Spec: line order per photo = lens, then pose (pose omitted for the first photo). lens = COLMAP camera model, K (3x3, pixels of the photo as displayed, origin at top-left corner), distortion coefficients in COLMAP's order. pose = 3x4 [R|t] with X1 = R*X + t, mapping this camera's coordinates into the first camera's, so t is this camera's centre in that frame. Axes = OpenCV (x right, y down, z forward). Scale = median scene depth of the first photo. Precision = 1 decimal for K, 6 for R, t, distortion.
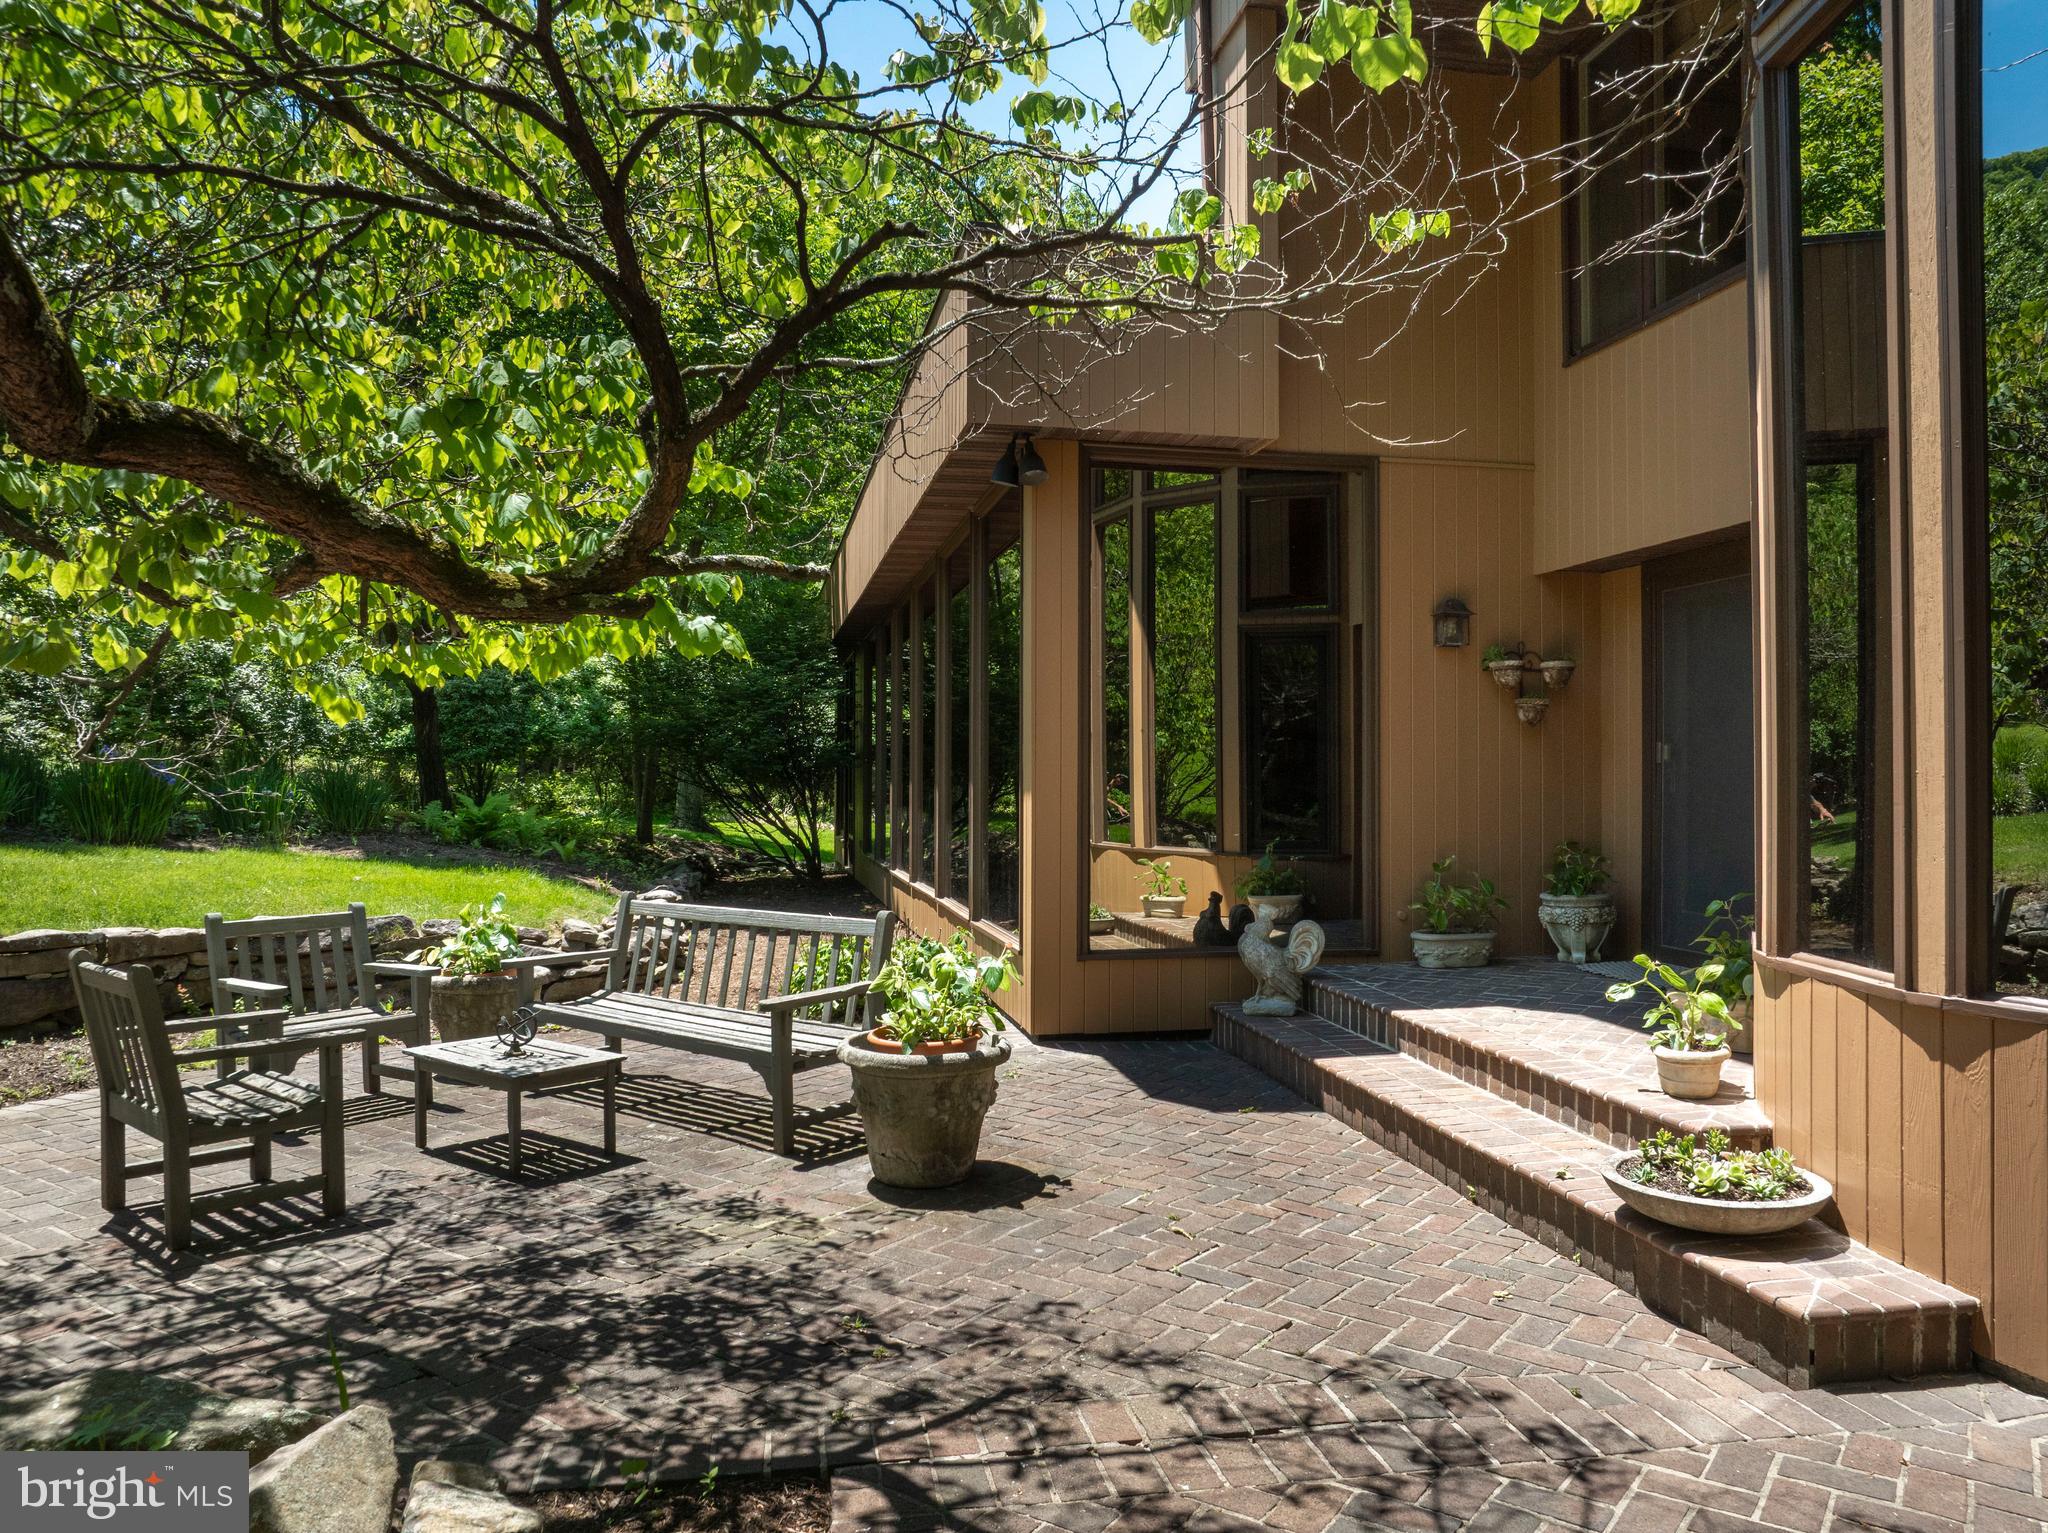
lens RADIAL K [[1440.1, 0, 1026.4], [0, 1440.1, 754.8], [0, 0, 1]] dist [-0.037367, -0.000487]
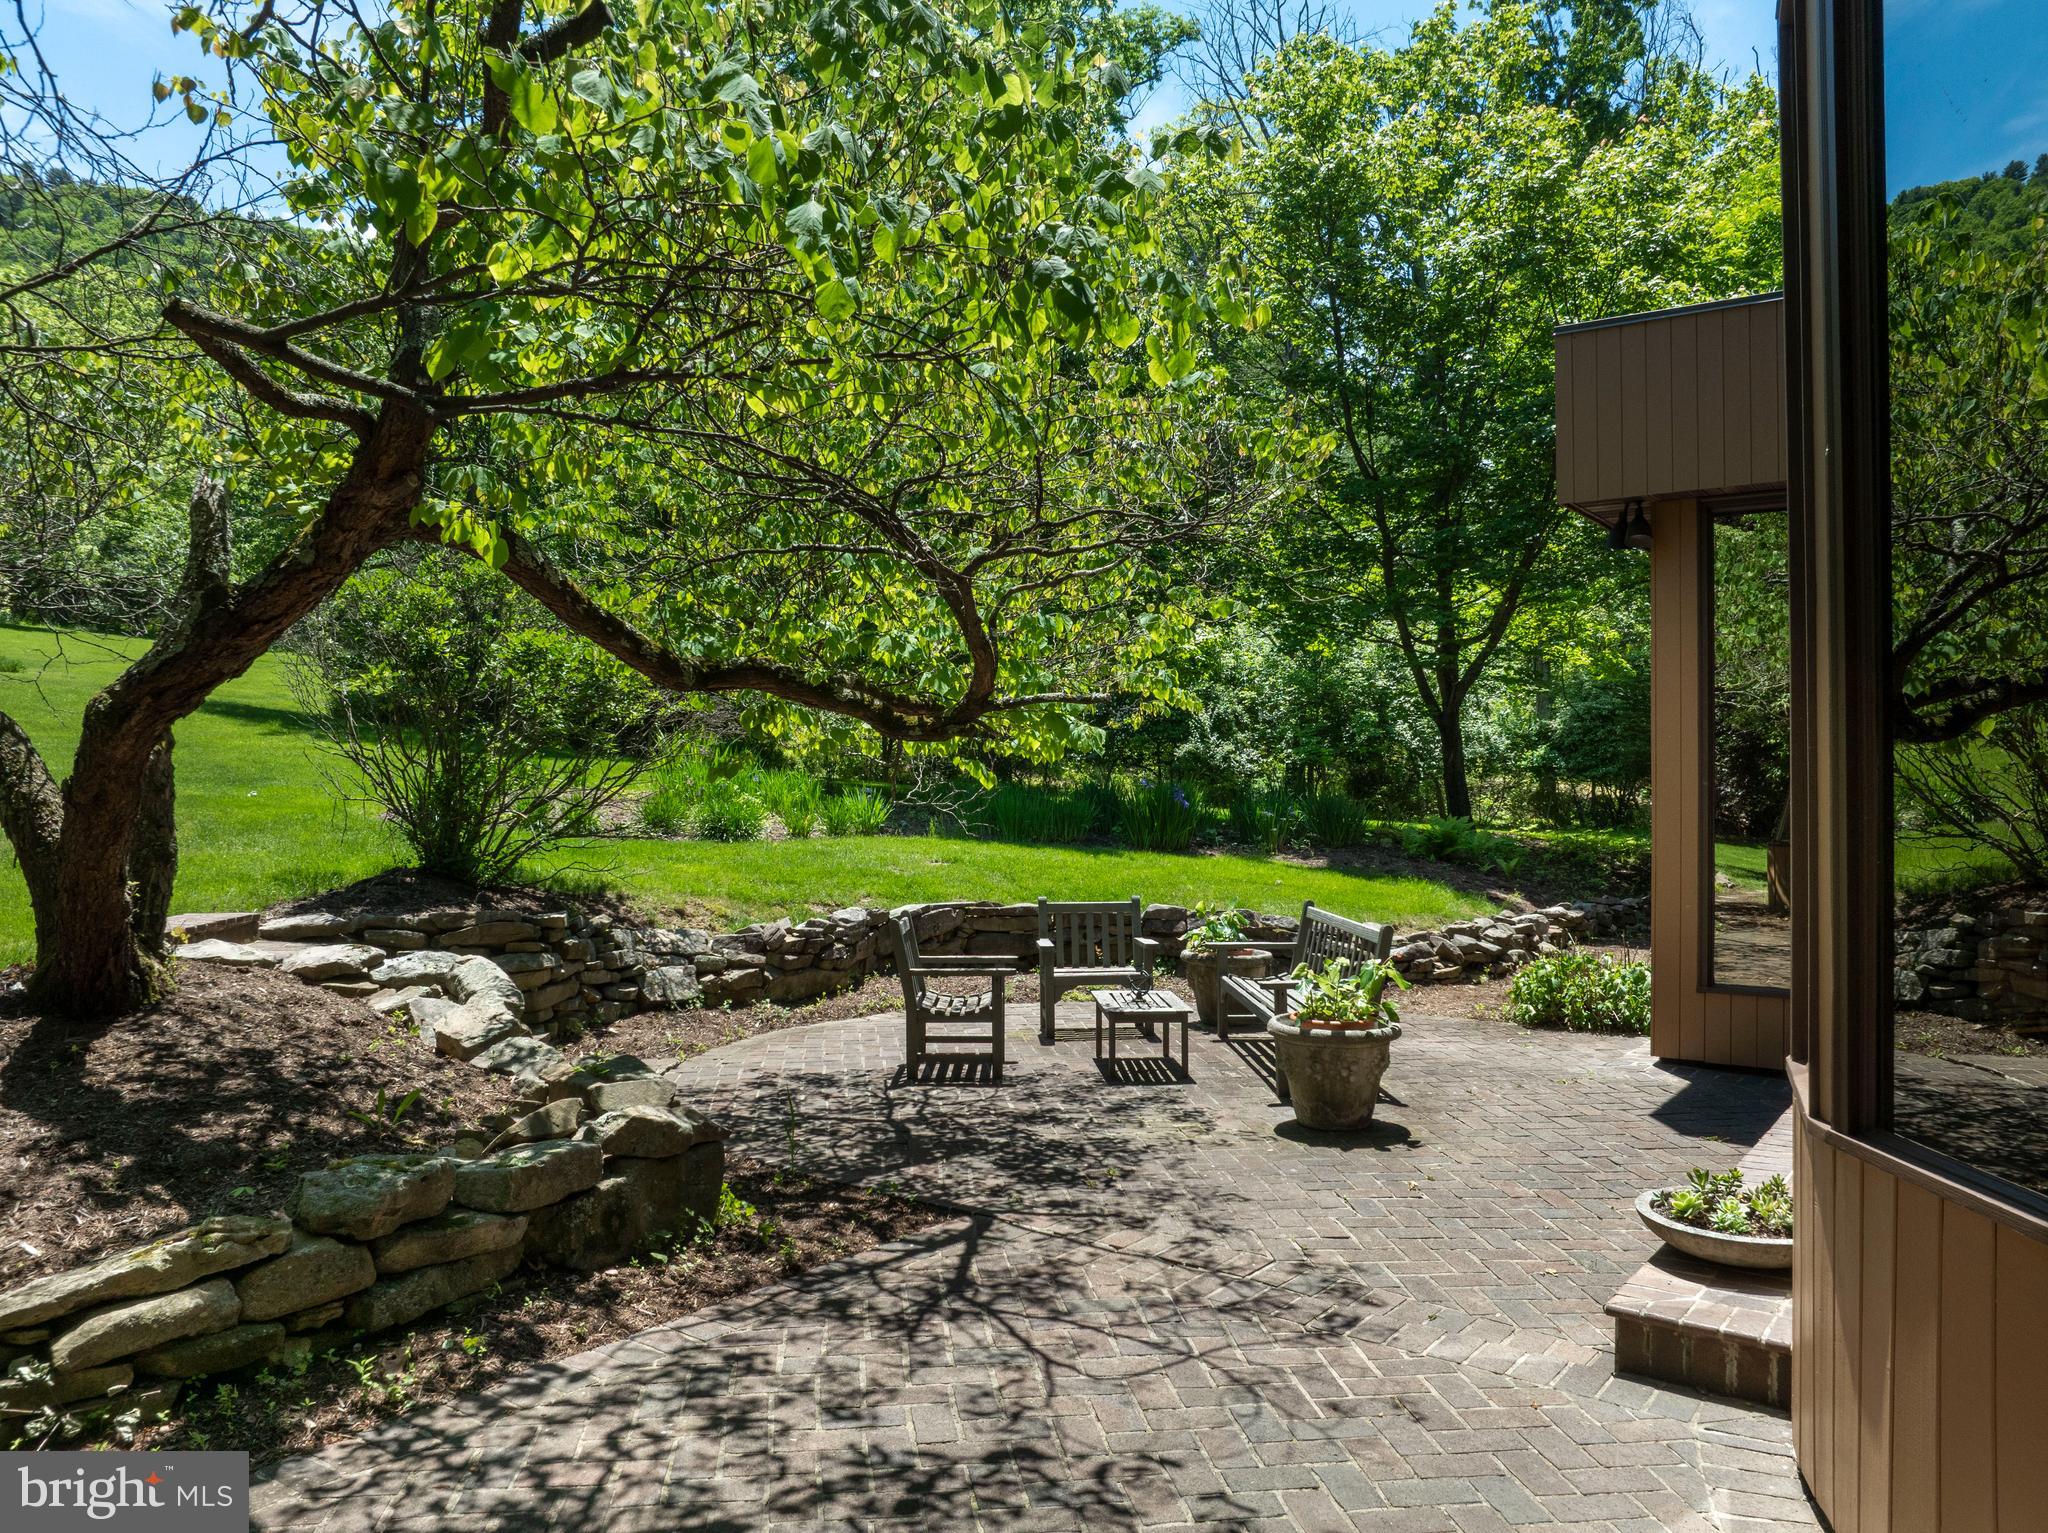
lens RADIAL K [[1440.1, 0, 1026.4], [0, 1440.1, 754.8], [0, 0, 1]] dist [-0.037367, -0.000487]
pose [[0.667187, -0.013376, -0.744770, 0.769620], [0.007932, 0.999910, -0.010853, -0.035998], [0.744848, 0.001334, 0.667233, -0.097797]]
